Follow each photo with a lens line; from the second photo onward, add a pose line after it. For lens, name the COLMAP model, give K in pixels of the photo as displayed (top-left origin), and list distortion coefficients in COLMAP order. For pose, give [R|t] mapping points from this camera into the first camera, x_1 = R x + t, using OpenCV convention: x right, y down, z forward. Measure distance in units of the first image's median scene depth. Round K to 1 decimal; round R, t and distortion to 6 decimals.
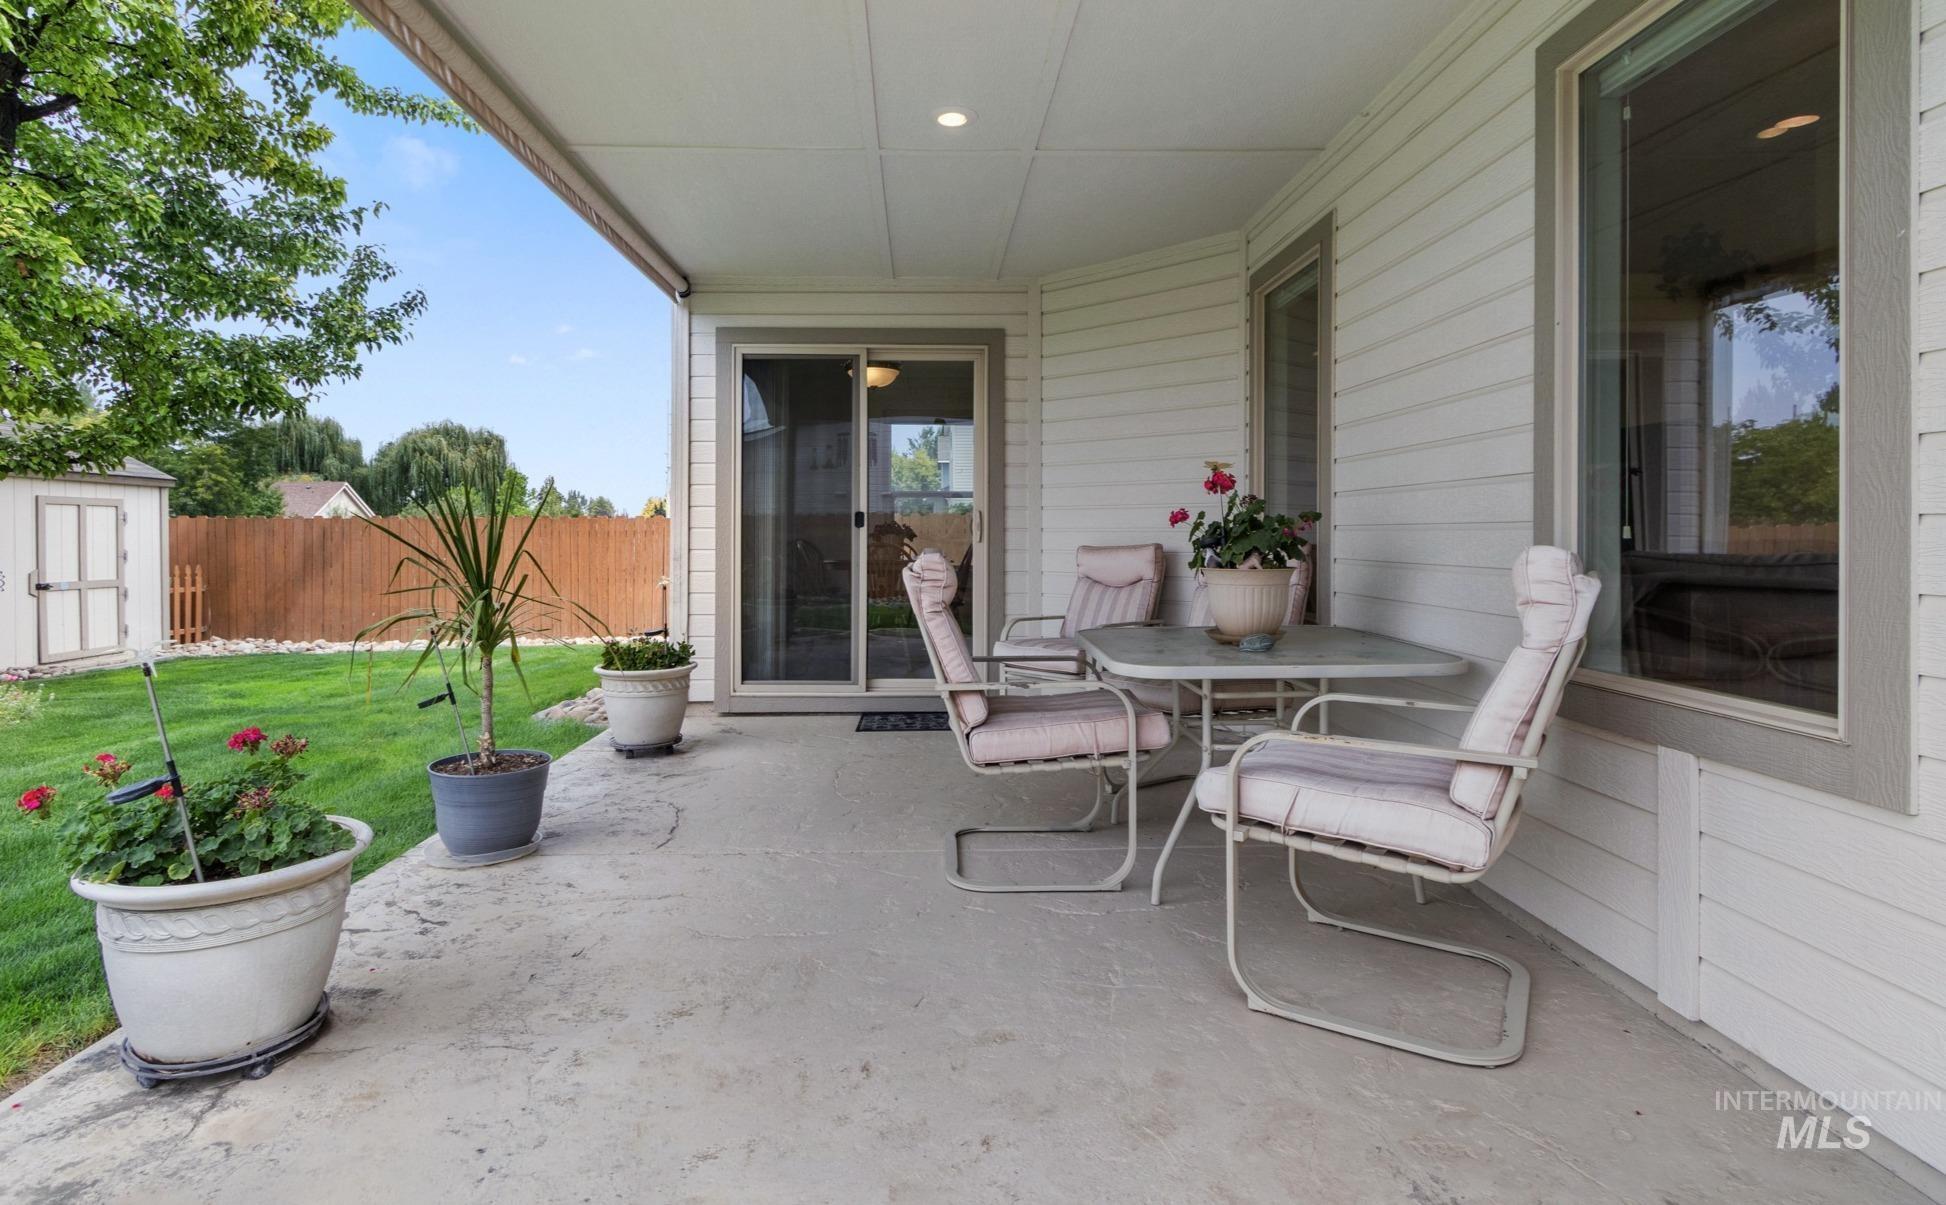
lens RADIAL K [[959.4, 0, 967.4], [0, 959.4, 536.9], [0, 0, 1]] dist [-0.000790, -0.000281]
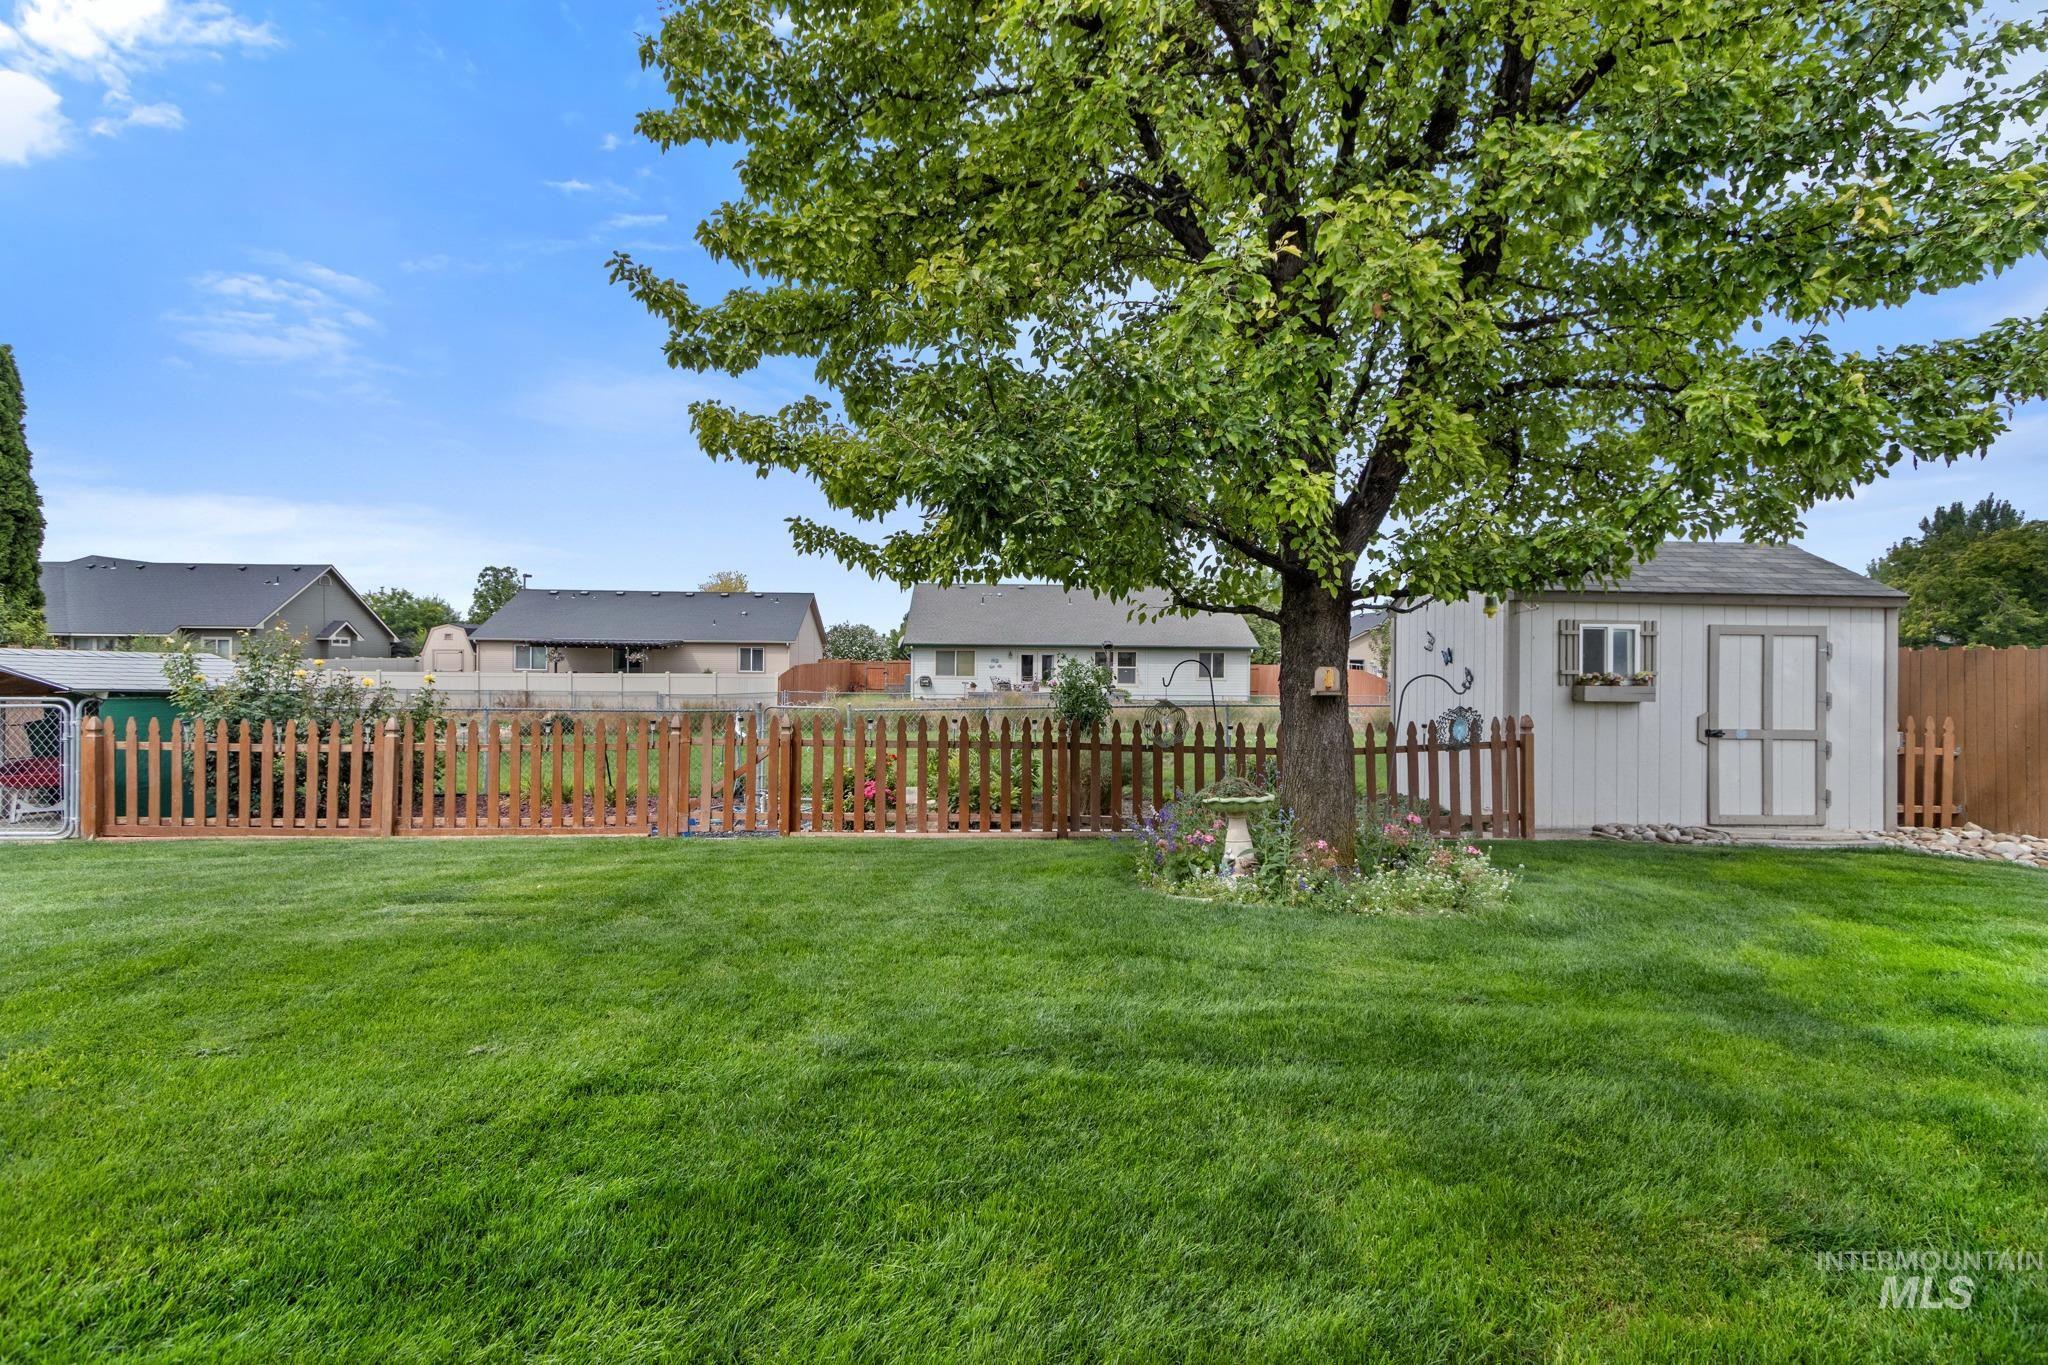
lens RADIAL K [[939.3, 0, 1022.9], [0, 939.3, 672.8], [0, 0, 1]] dist [0.004720, -0.000094]
pose [[0.001055, 0.010097, -0.999948, -0.129159], [-0.012746, 0.999868, 0.010083, -0.001728], [0.999918, 0.012735, 0.001184, 0.362403]]
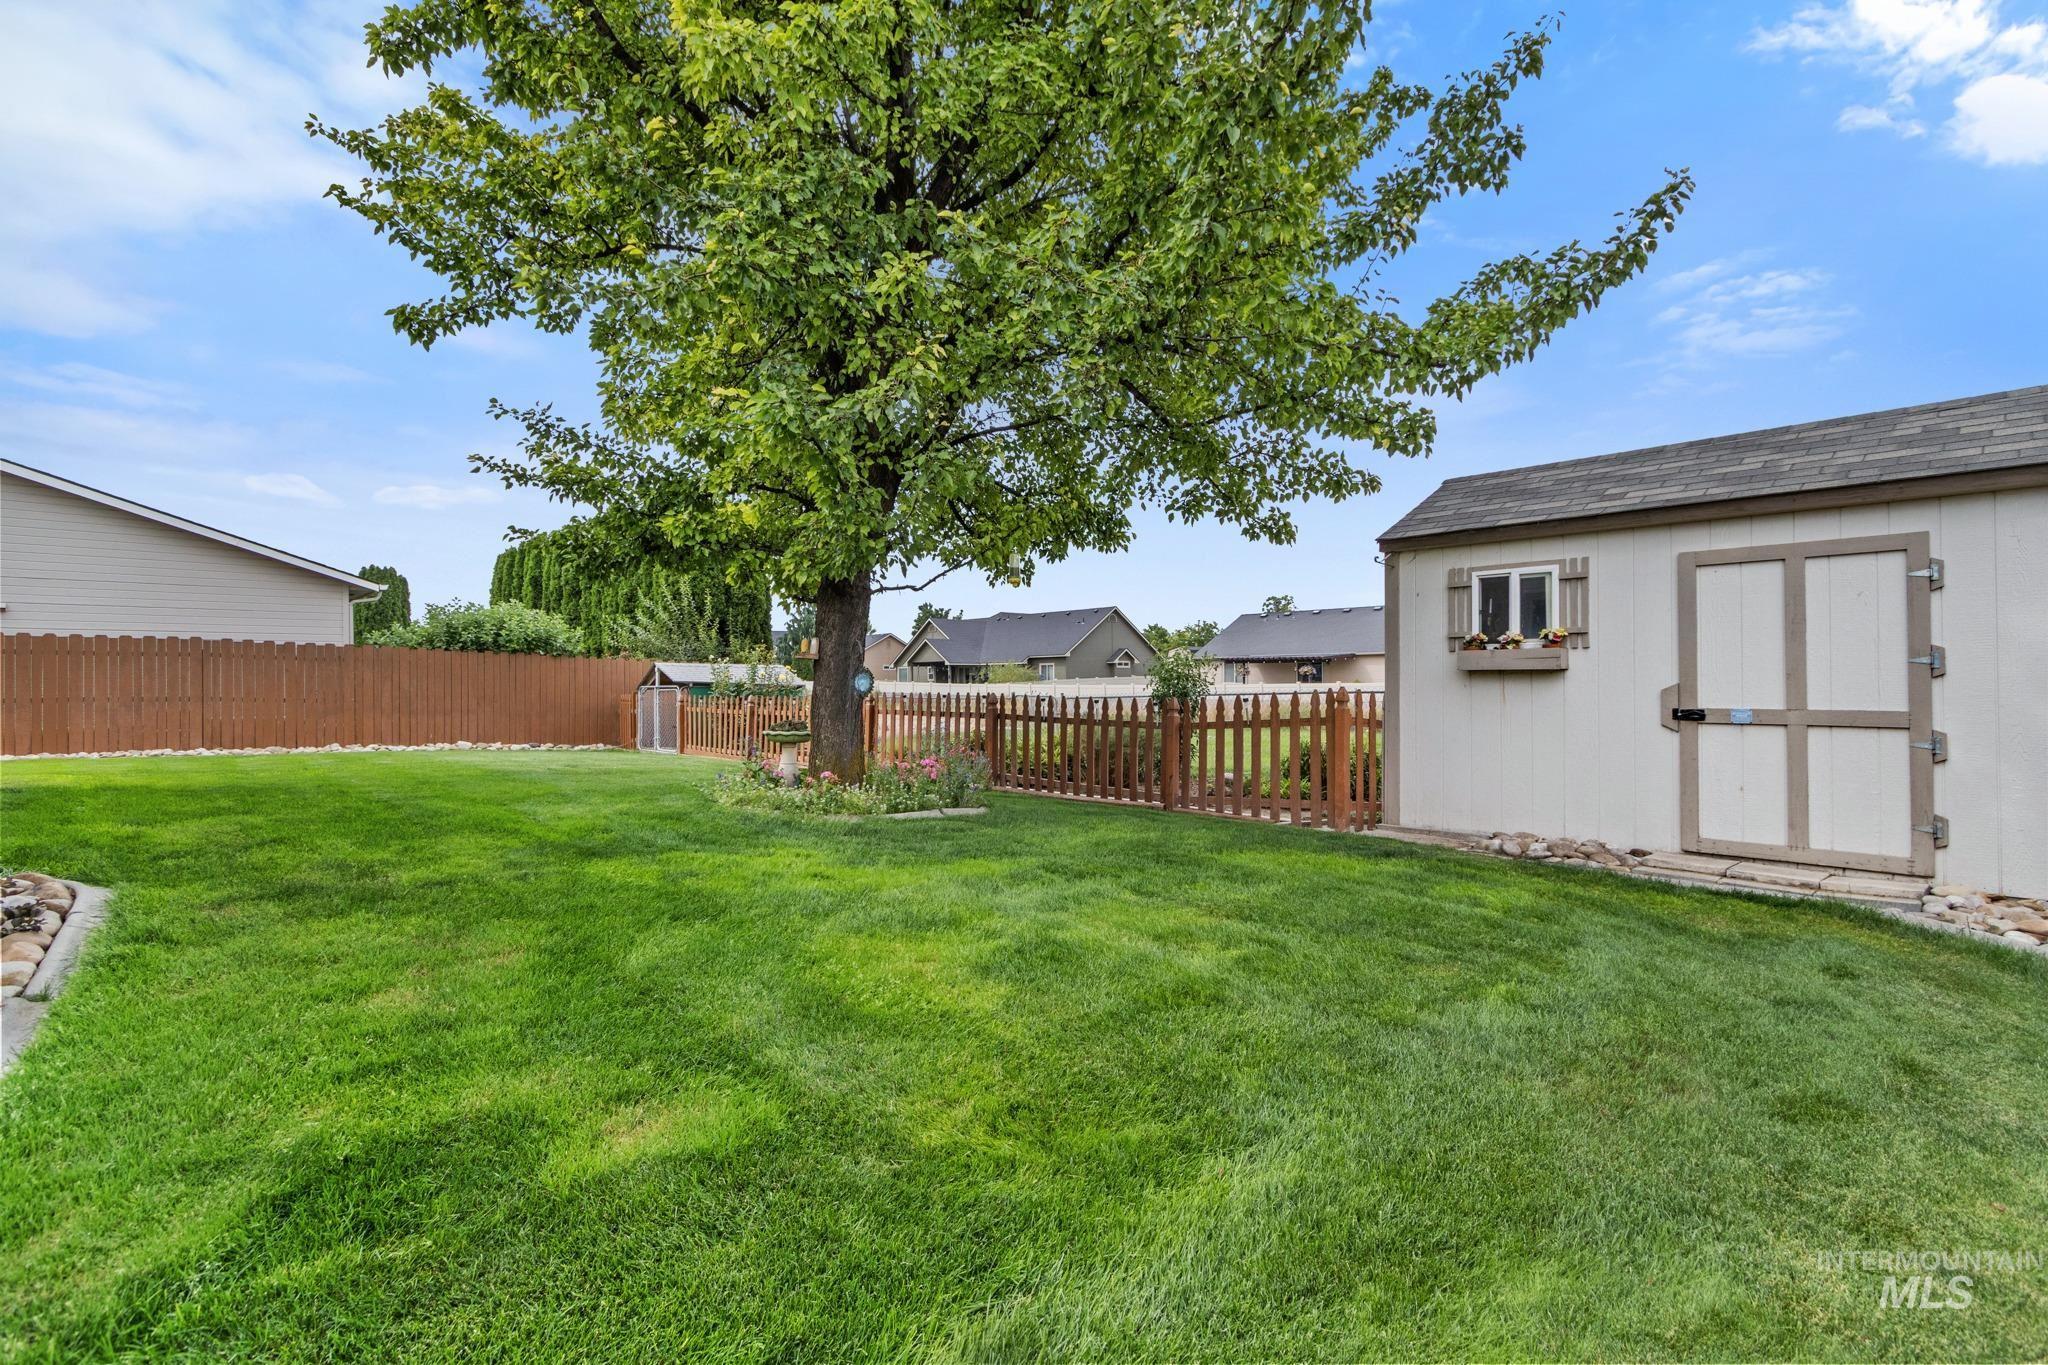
lens RADIAL K [[926.2, 0, 985.0], [0, 926.2, 681.7], [0, 0, 1]] dist [0.000577, -0.000850]
pose [[-0.777982, 0.006355, -0.628254, -0.281783], [0.006484, 0.999977, 0.002086, 0.026732], [0.628253, -0.002451, -0.778005, 1.075291]]
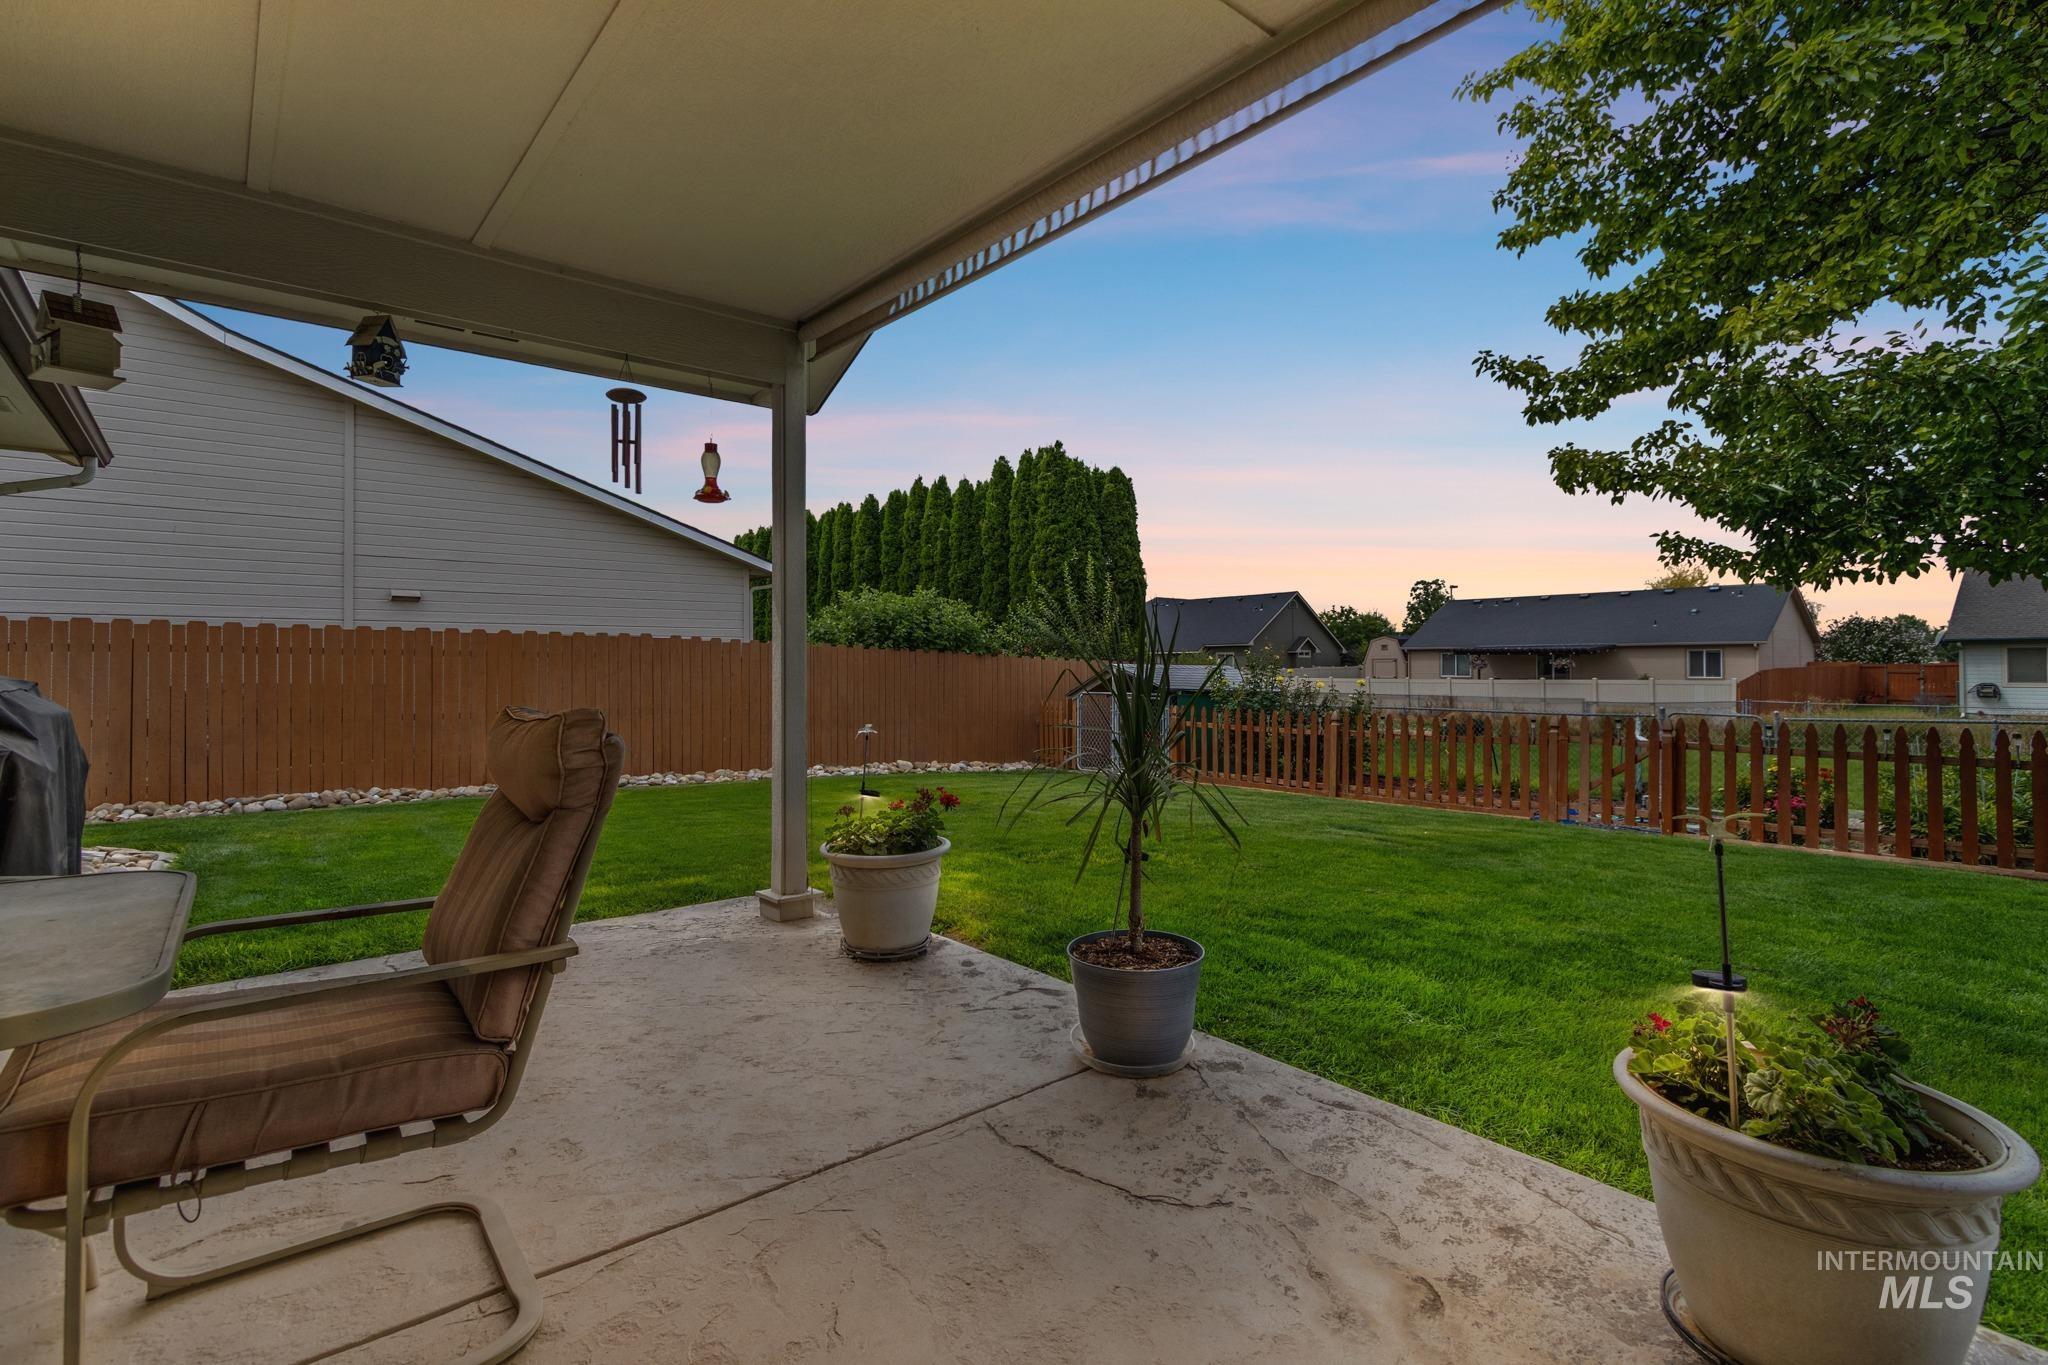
lens RADIAL K [[947.7, 0, 1018.9], [0, 947.7, 651.2], [0, 0, 1]] dist [0.012541, -0.000026]
pose [[-0.794482, -0.007519, -0.607242, 0.025097], [0.001365, 0.999899, -0.014167, -0.003305], [0.607287, -0.012084, -0.794391, 0.475657]]
